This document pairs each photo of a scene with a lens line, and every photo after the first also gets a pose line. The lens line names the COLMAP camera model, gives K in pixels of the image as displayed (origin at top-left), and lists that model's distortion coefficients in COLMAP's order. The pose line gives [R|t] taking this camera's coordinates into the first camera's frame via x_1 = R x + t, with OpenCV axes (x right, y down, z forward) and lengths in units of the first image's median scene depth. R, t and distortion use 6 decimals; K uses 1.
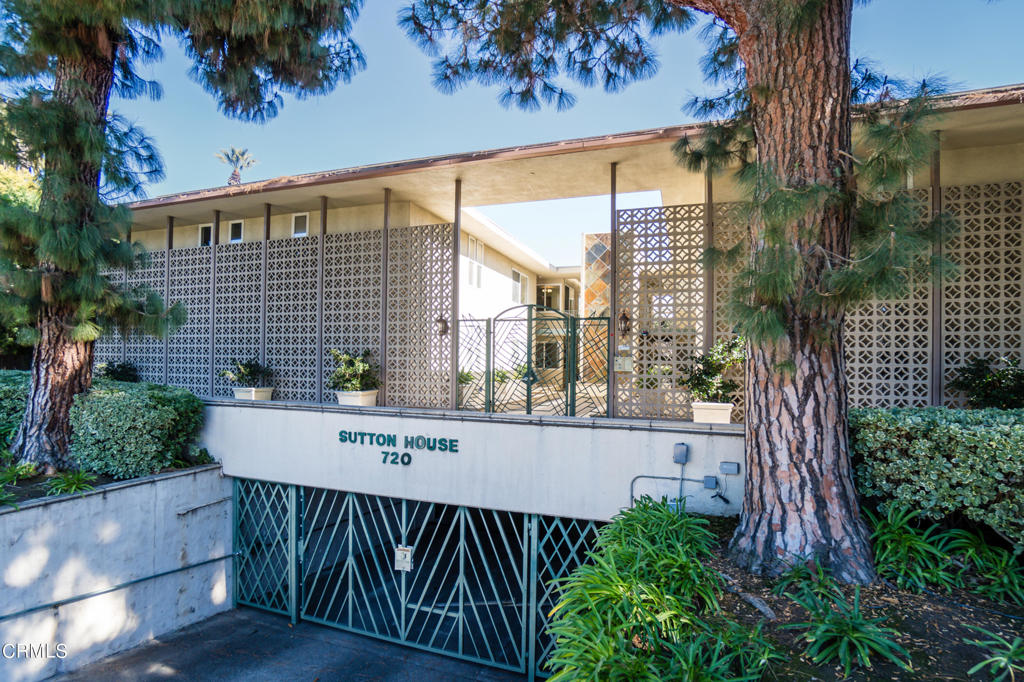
lens RADIAL K [[527.3, 0, 508.2], [0, 527.3, 358.6], [0, 0, 1]] dist [-0.080649, 0.034439]
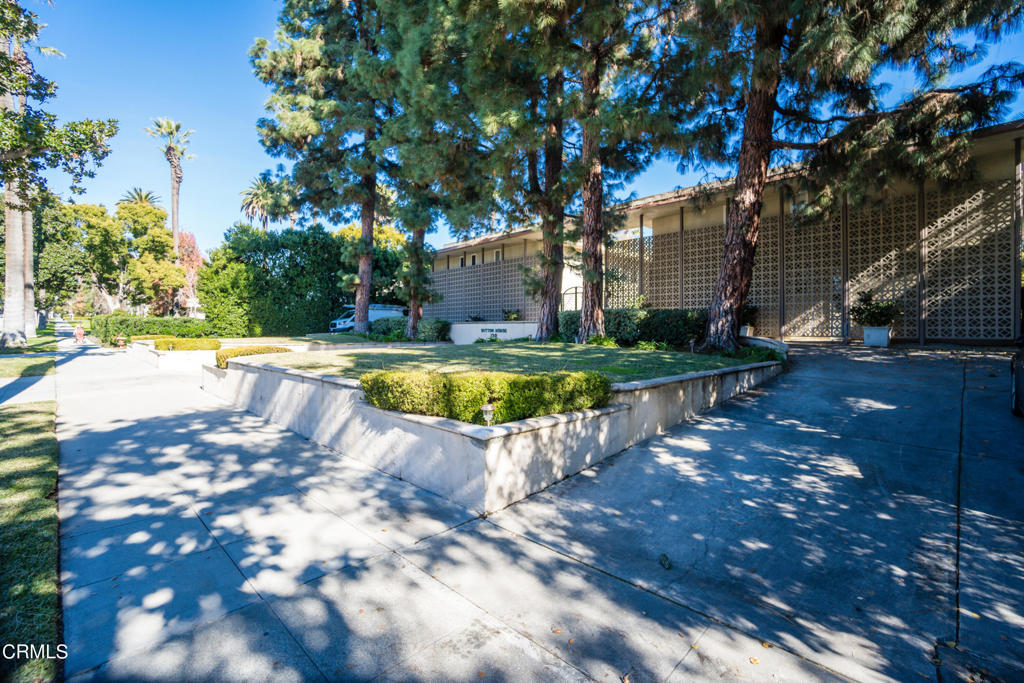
lens RADIAL K [[453.8, 0, 505.7], [0, 453.8, 338.7], [0, 0, 1]] dist [-0.066102, 0.024487]
pose [[0.878857, -0.001211, -0.477084, 1.282748], [0.009766, 0.999833, 0.015453, 0.163257], [0.476986, -0.018240, 0.878722, -1.602210]]
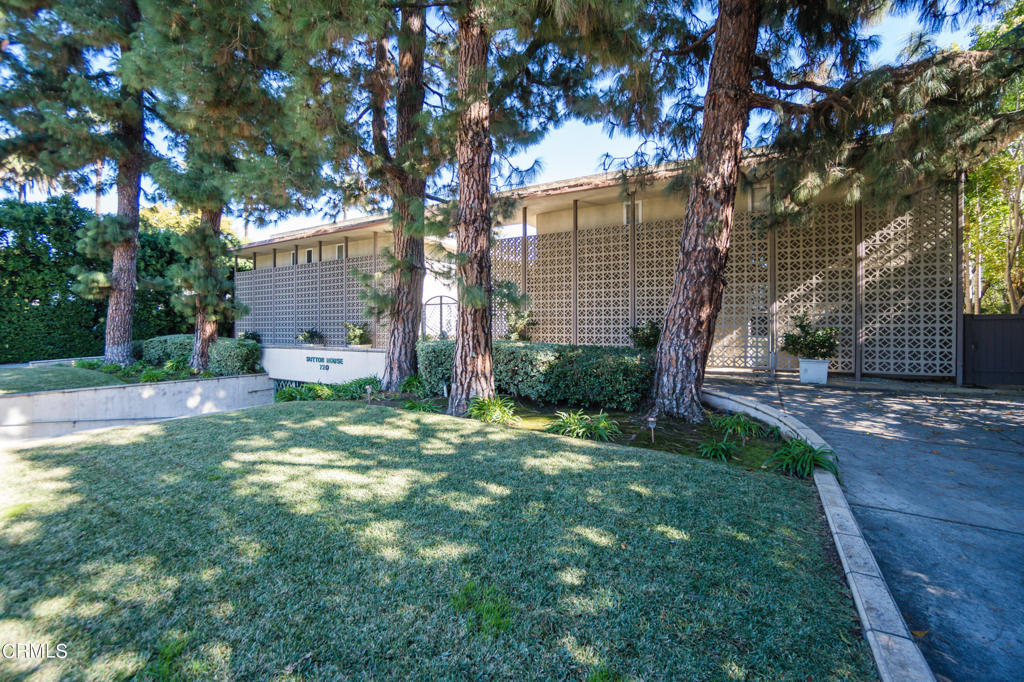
lens RADIAL K [[453.8, 0, 505.7], [0, 453.8, 338.2], [0, 0, 1]] dist [-0.066102, 0.024487]
pose [[0.980902, -0.010075, -0.194243, 0.999024], [0.014467, 0.999670, 0.021206, 0.022387], [0.193965, -0.023611, 0.980724, -0.862016]]
